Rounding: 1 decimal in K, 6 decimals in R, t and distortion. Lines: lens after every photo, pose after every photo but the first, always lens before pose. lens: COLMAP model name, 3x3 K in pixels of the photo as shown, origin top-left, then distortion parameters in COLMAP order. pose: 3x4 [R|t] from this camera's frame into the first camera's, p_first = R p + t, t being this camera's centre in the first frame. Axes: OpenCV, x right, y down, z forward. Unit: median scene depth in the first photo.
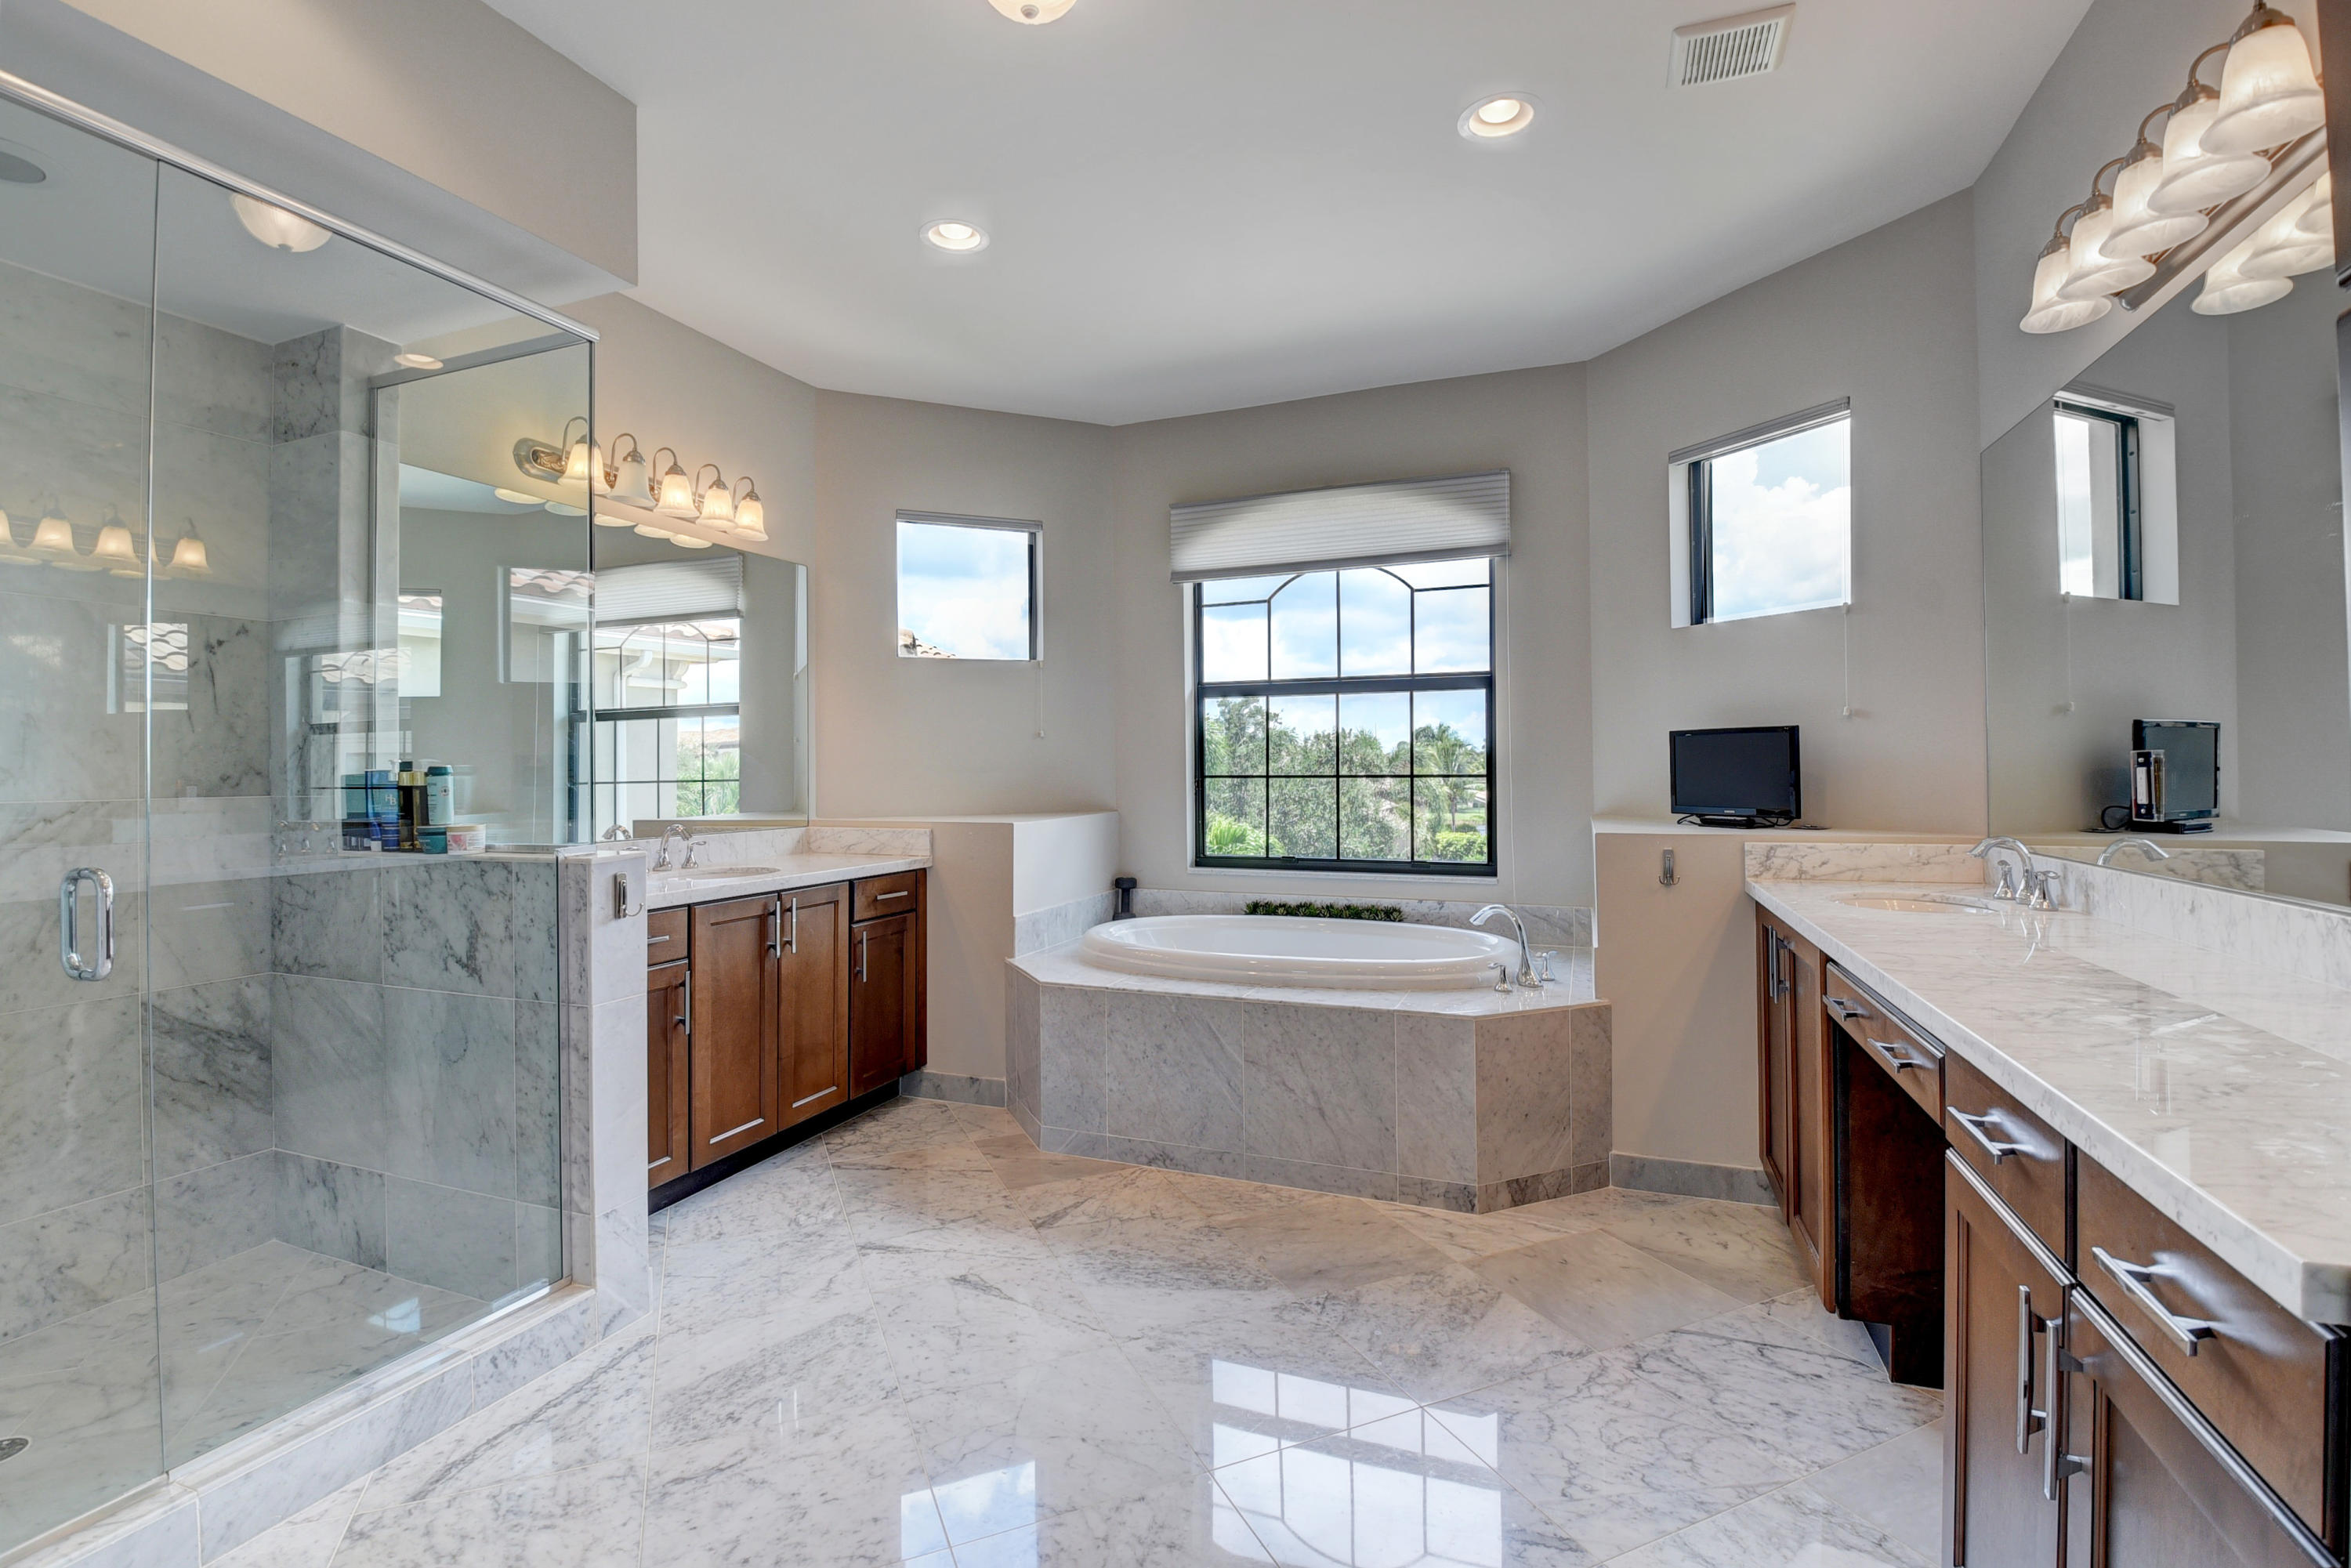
lens RADIAL K [[1025.9, 0, 1155.6], [0, 1025.9, 741.2], [0, 0, 1]] dist [-0.009357, -0.014309]
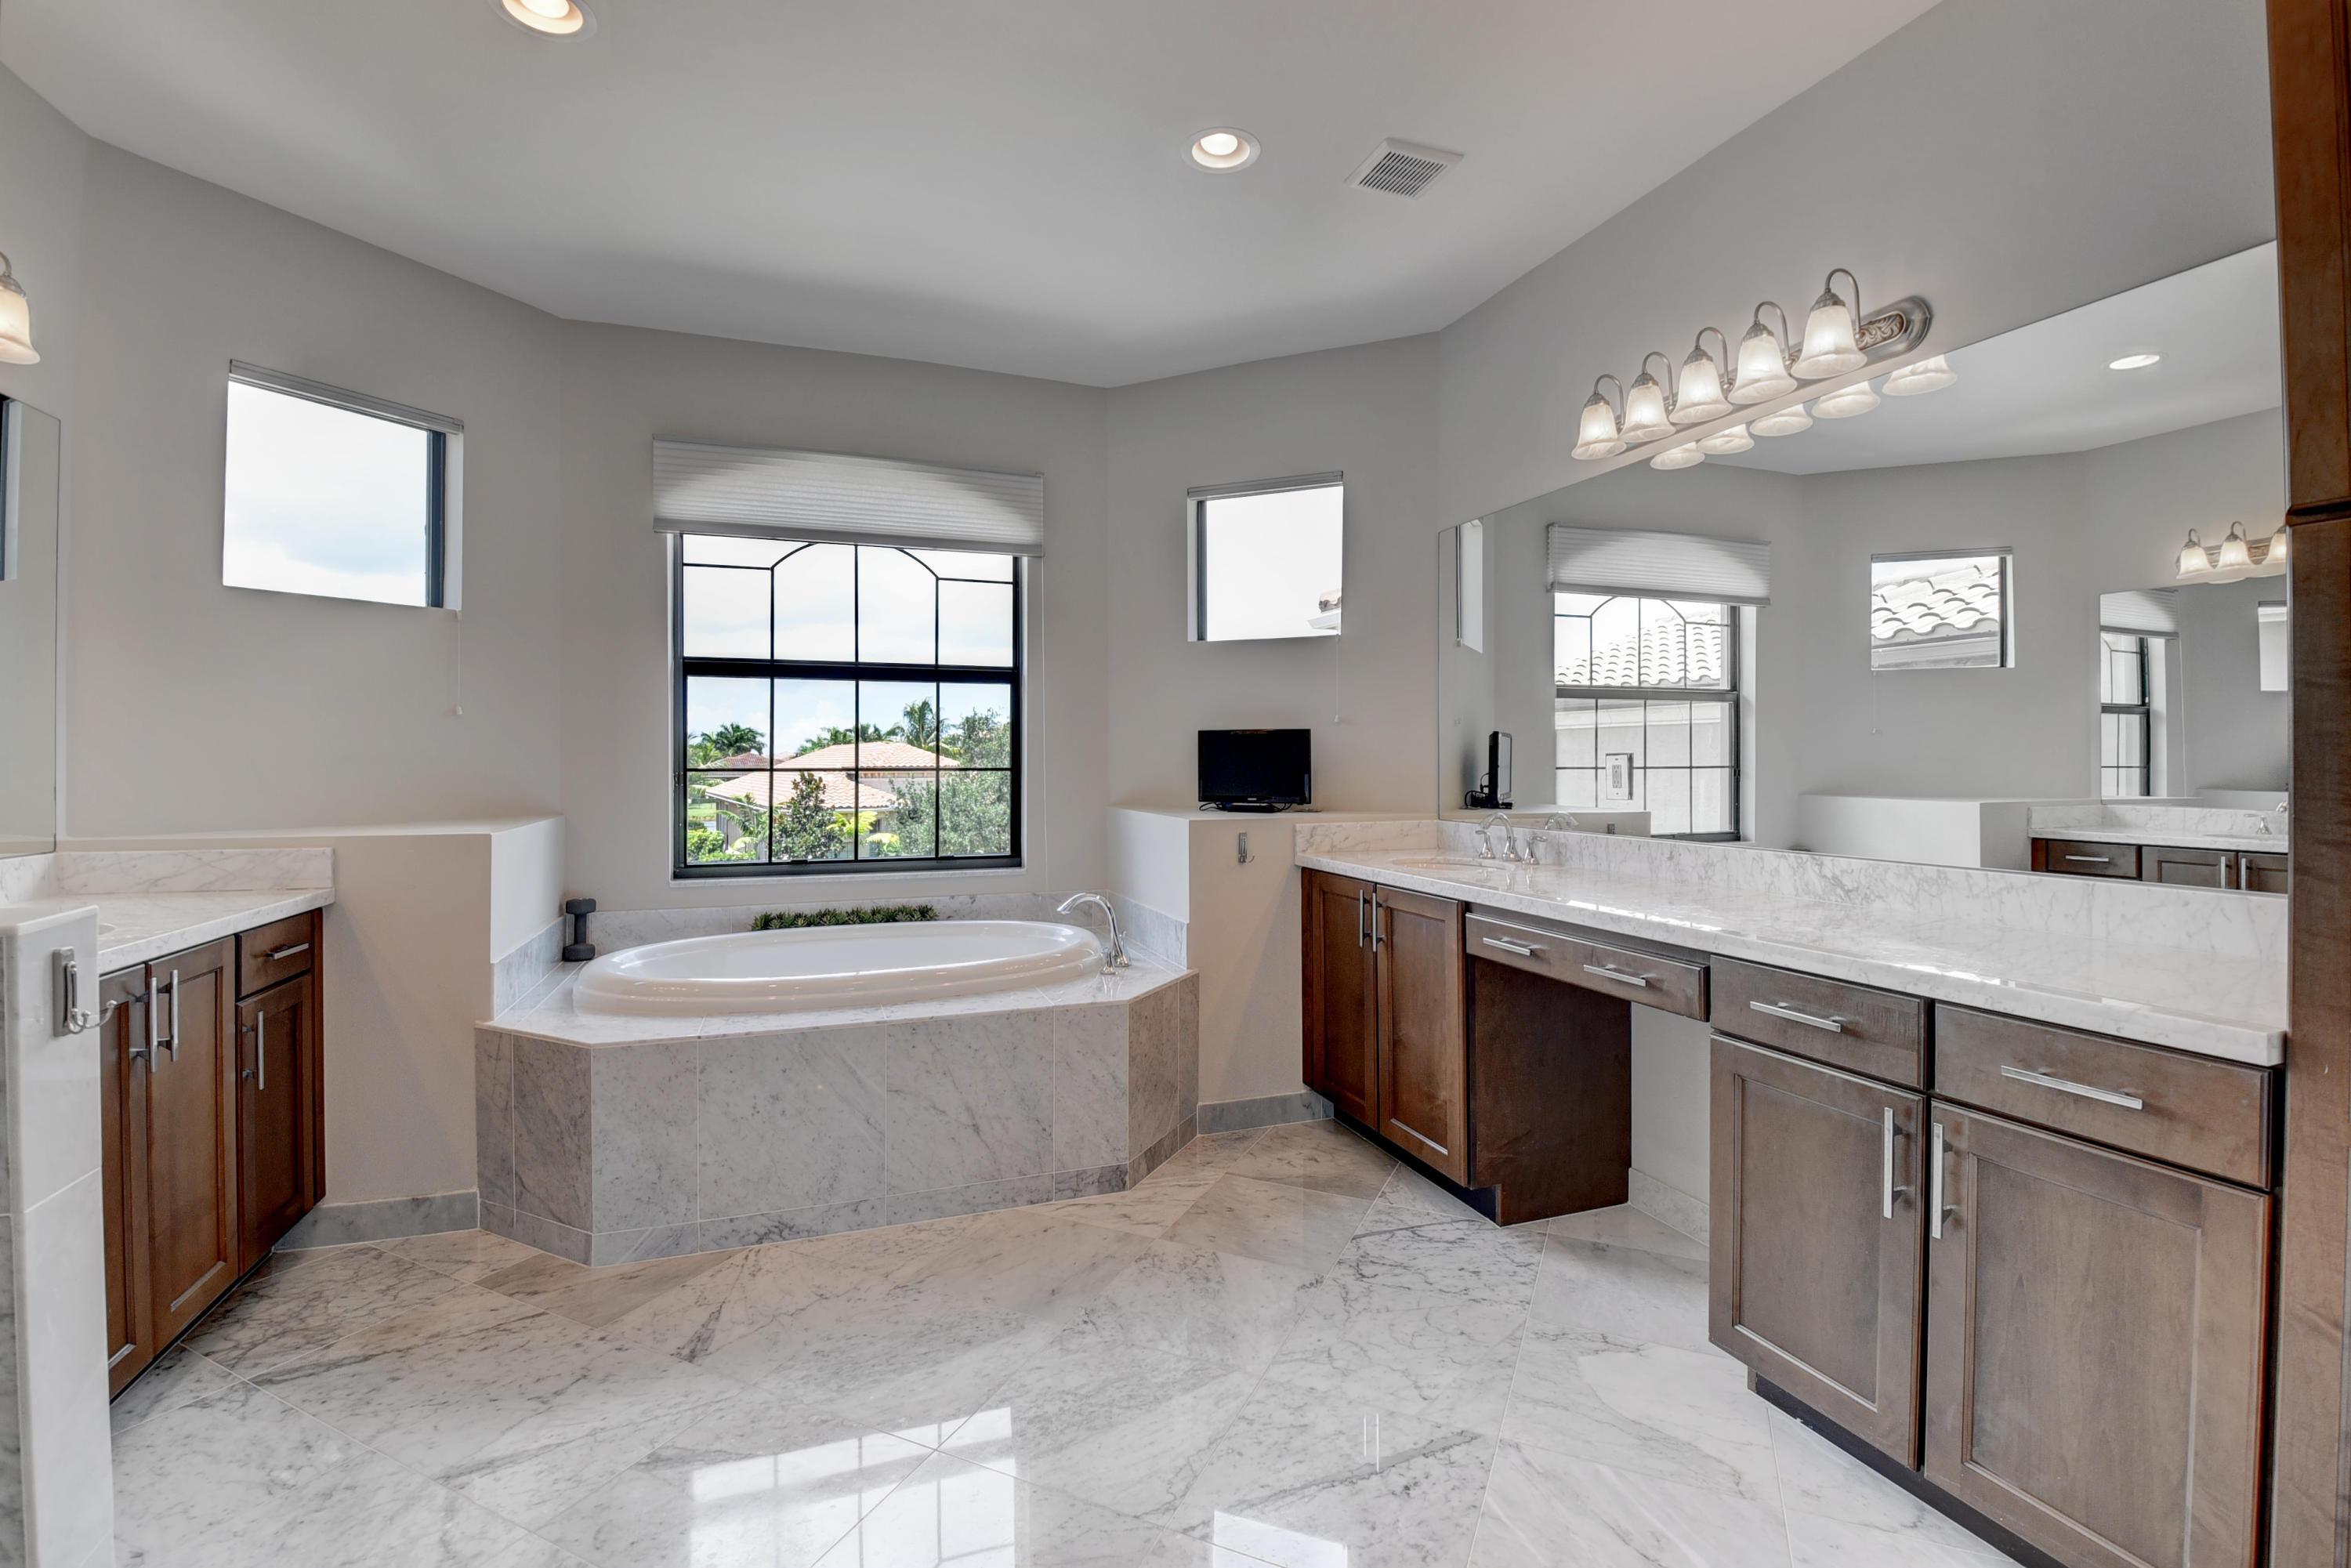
lens RADIAL K [[1025.9, 0, 1155.3], [0, 1025.9, 739.5], [0, 0, 1]] dist [-0.009357, -0.014309]
pose [[0.753634, 0.018081, 0.657045, -0.315487], [-0.022043, 0.999755, -0.002228, 0.004847], [-0.656924, -0.012804, 0.753848, 0.179581]]
